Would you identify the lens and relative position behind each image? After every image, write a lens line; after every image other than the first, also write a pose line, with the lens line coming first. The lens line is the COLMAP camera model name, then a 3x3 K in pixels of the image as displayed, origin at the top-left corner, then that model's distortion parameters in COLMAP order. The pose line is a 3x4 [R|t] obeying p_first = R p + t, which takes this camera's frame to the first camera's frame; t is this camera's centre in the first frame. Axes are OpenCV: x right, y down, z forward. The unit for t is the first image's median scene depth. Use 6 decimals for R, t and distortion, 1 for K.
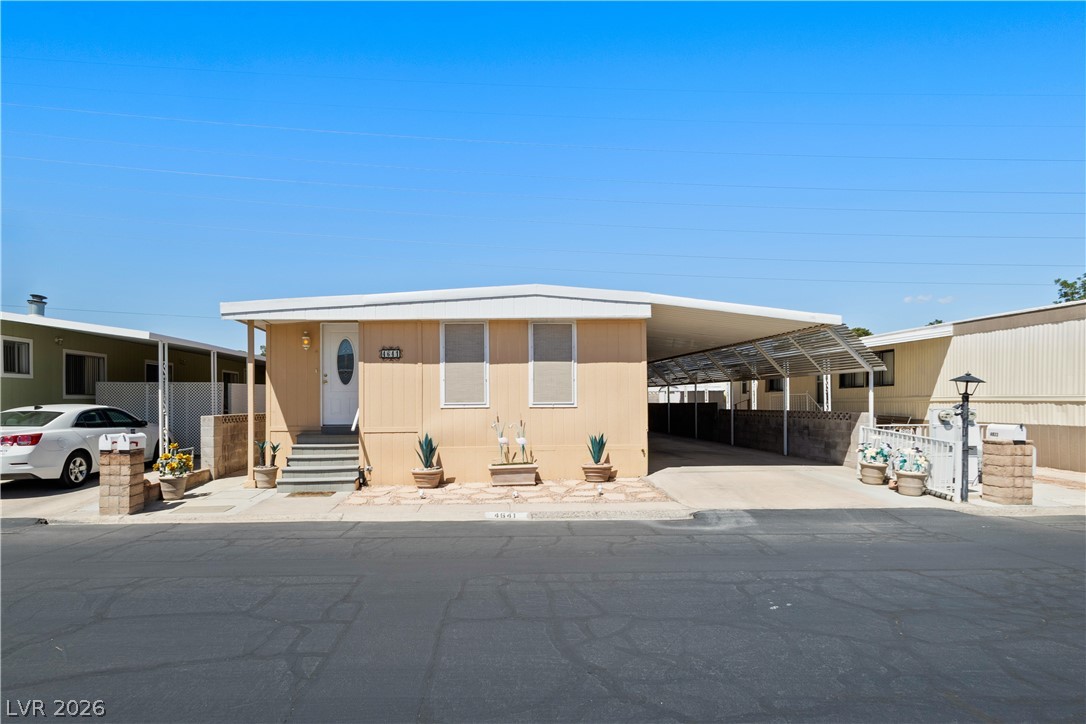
lens RADIAL K [[505.3, 0, 505.8], [0, 505.3, 400.0], [0, 0, 1]] dist [0.004127, 0.000522]
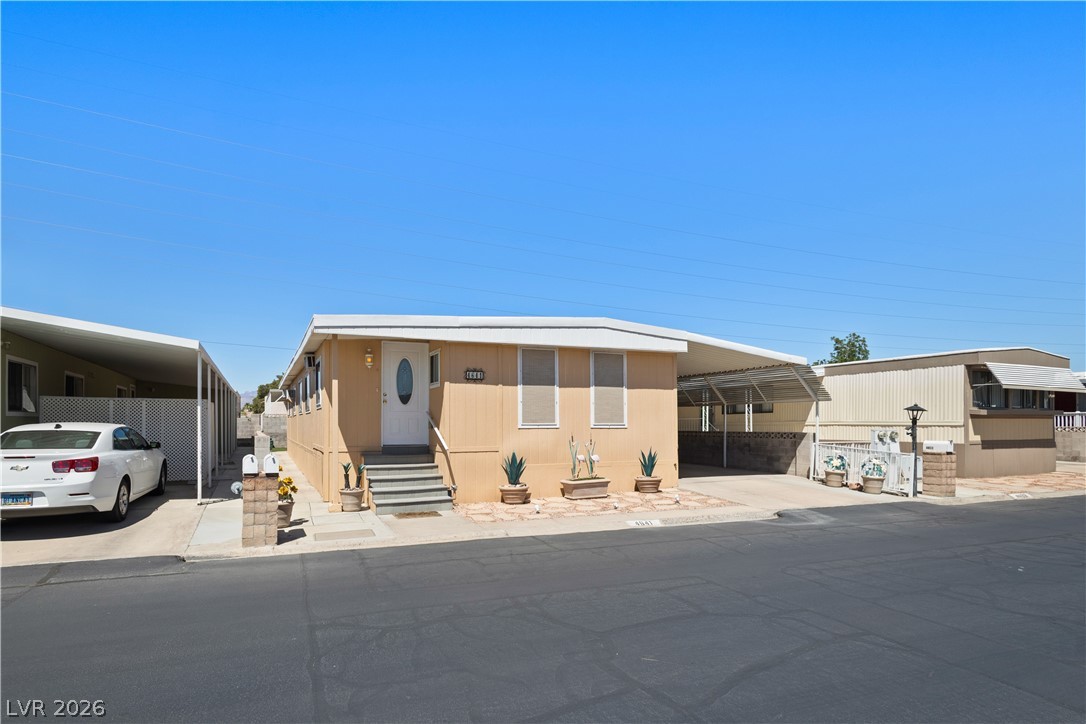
lens RADIAL K [[480.7, 0, 488.5], [0, 480.7, 419.0], [0, 0, 1]] dist [0.001699, 0.001059]
pose [[0.957853, 0.008986, 0.287119, -0.478793], [-0.006752, 0.999939, -0.008770, 0.005836], [-0.287181, 0.006462, 0.957855, 0.054436]]
